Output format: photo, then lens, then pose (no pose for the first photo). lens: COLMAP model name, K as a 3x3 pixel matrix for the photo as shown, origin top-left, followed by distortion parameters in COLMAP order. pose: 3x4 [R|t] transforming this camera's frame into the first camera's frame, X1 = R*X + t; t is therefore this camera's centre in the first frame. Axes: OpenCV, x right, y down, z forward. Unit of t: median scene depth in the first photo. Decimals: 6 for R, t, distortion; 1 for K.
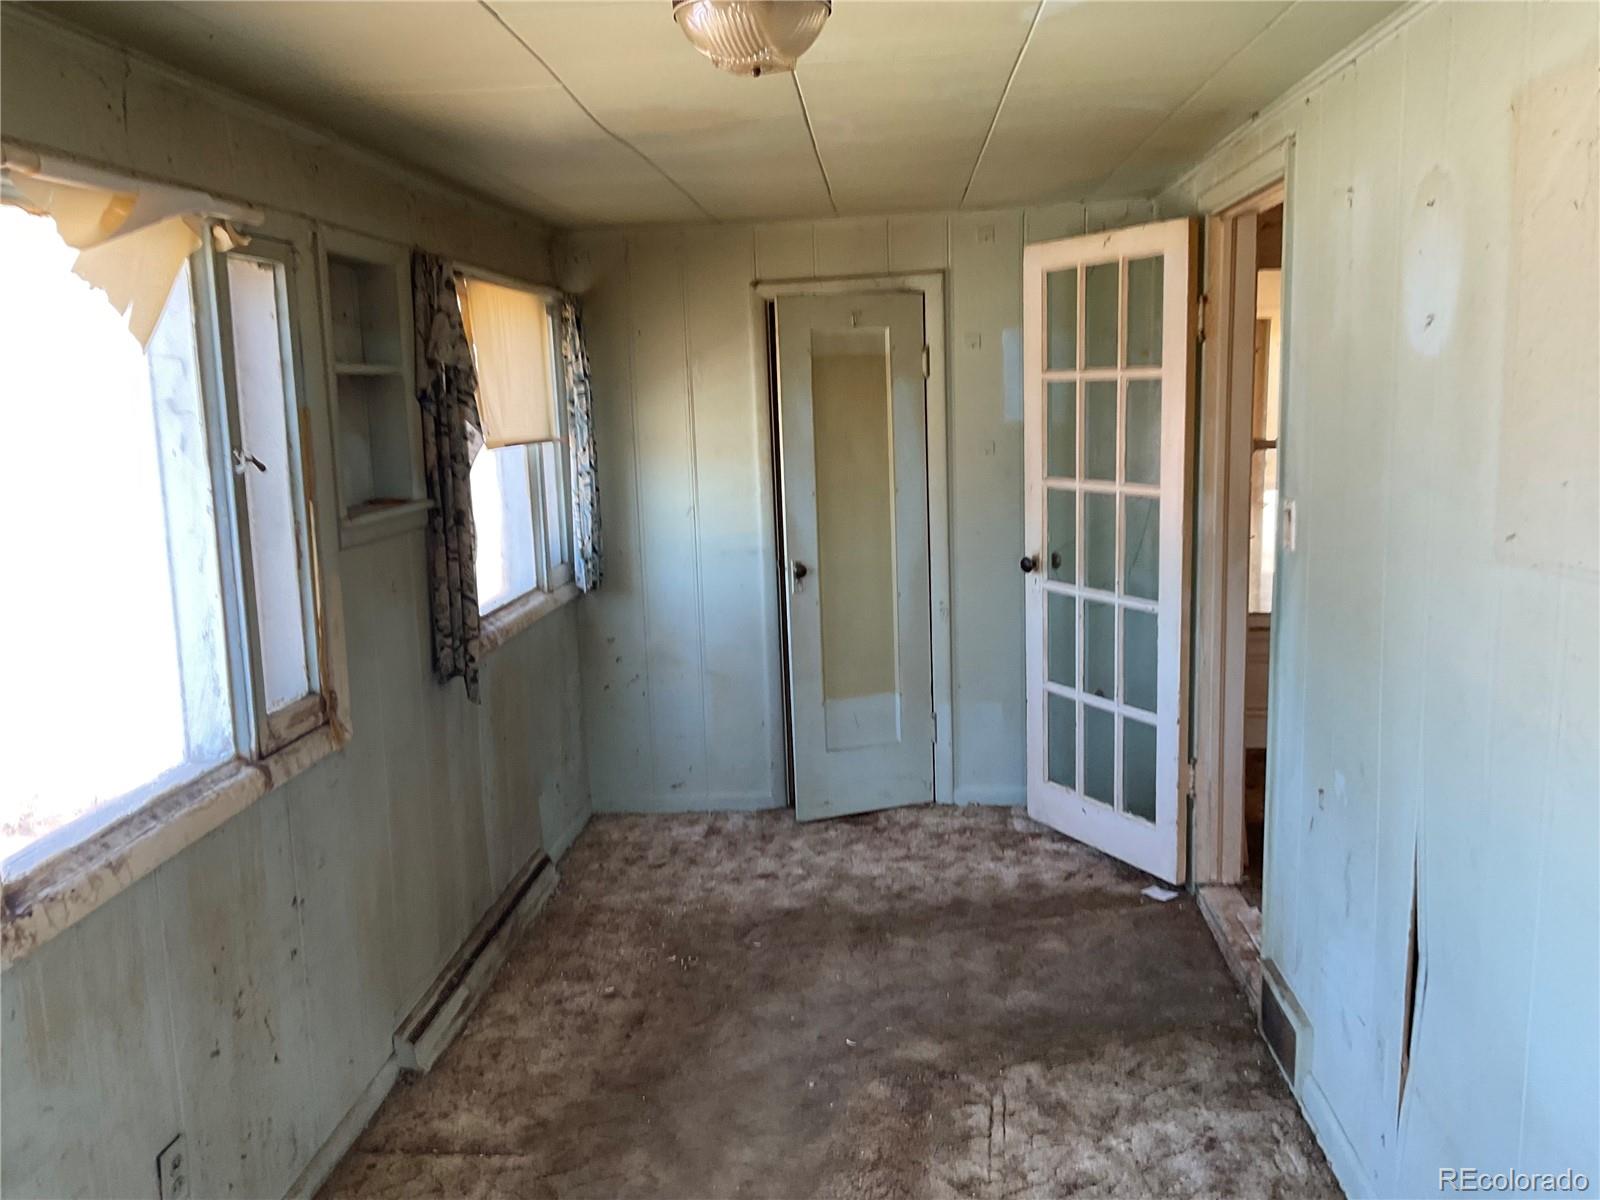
lens RADIAL K [[1320.8, 0, 818.2], [0, 1320.8, 601.9], [0, 0, 1]] dist [0.071729, -0.084763]
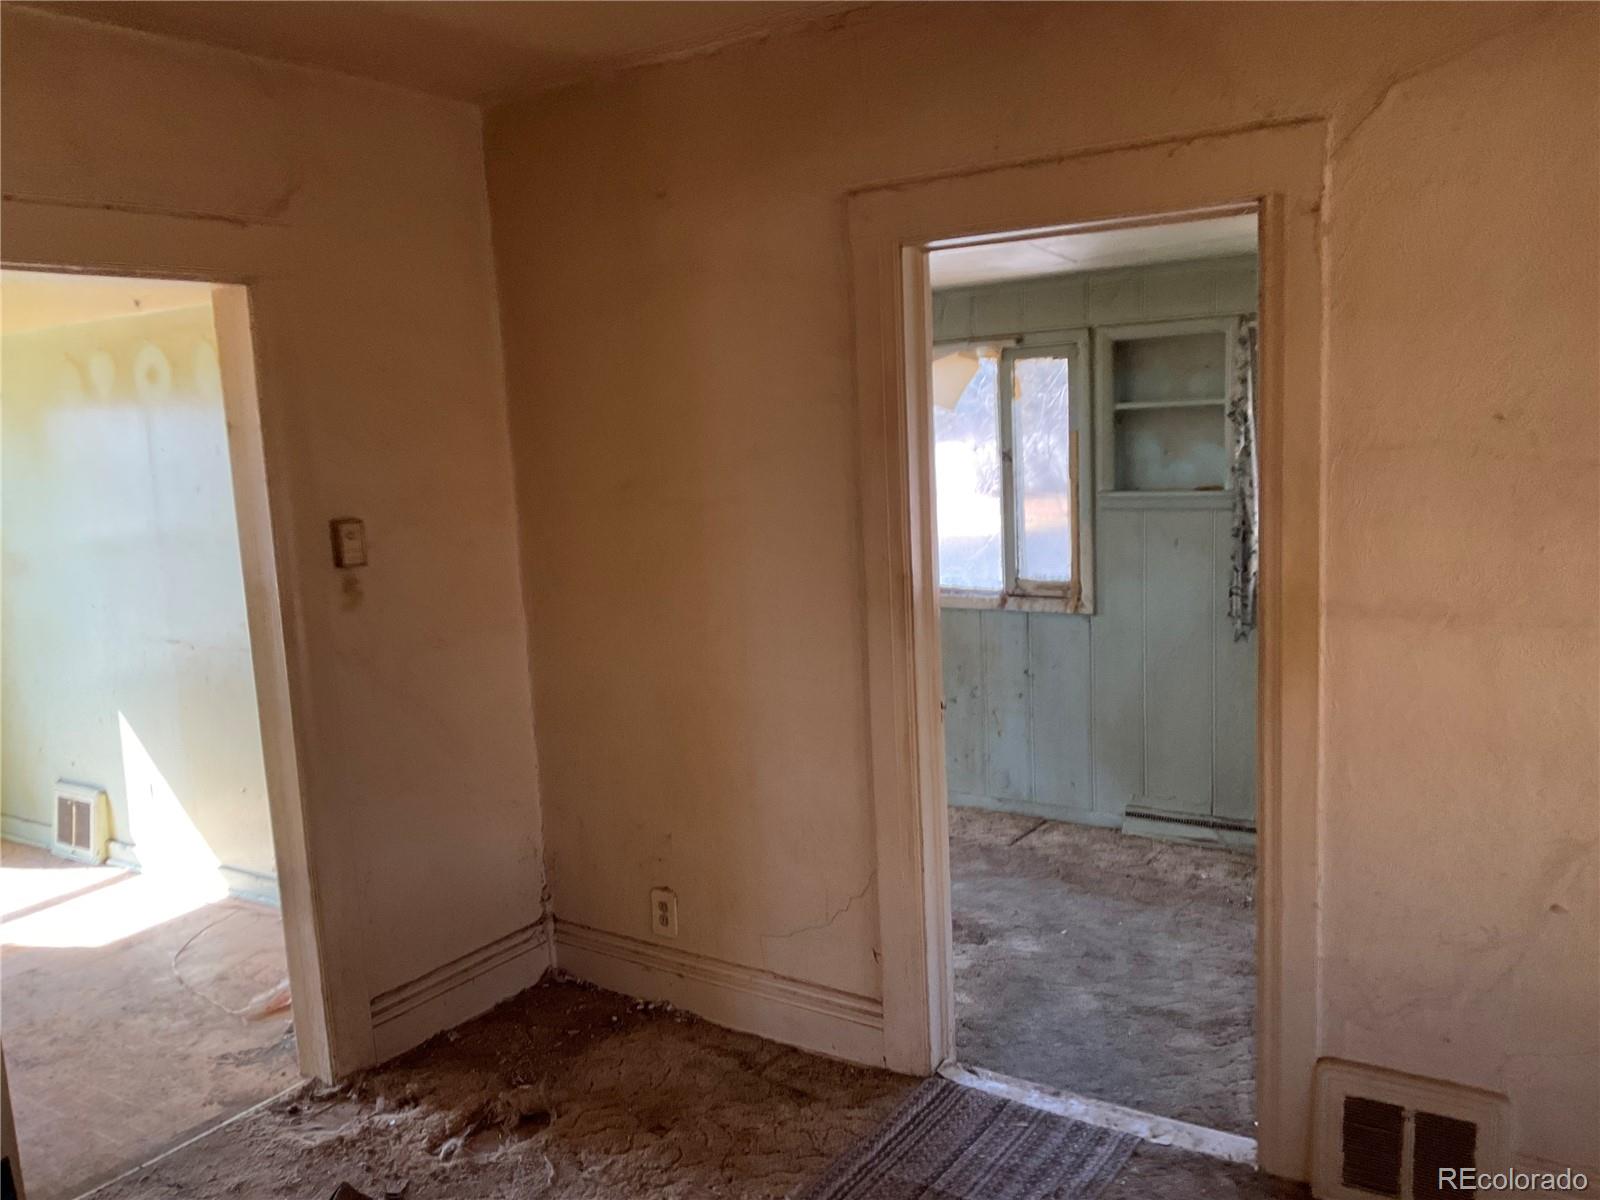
lens RADIAL K [[1320.8, 0, 818.2], [0, 1320.8, 601.9], [0, 0, 1]] dist [0.071729, -0.084763]
pose [[-0.501669, 0.149788, -0.851993, 1.153656], [-0.087874, 0.970976, 0.222448, -0.237322], [0.860585, 0.186463, -0.473946, 1.298566]]
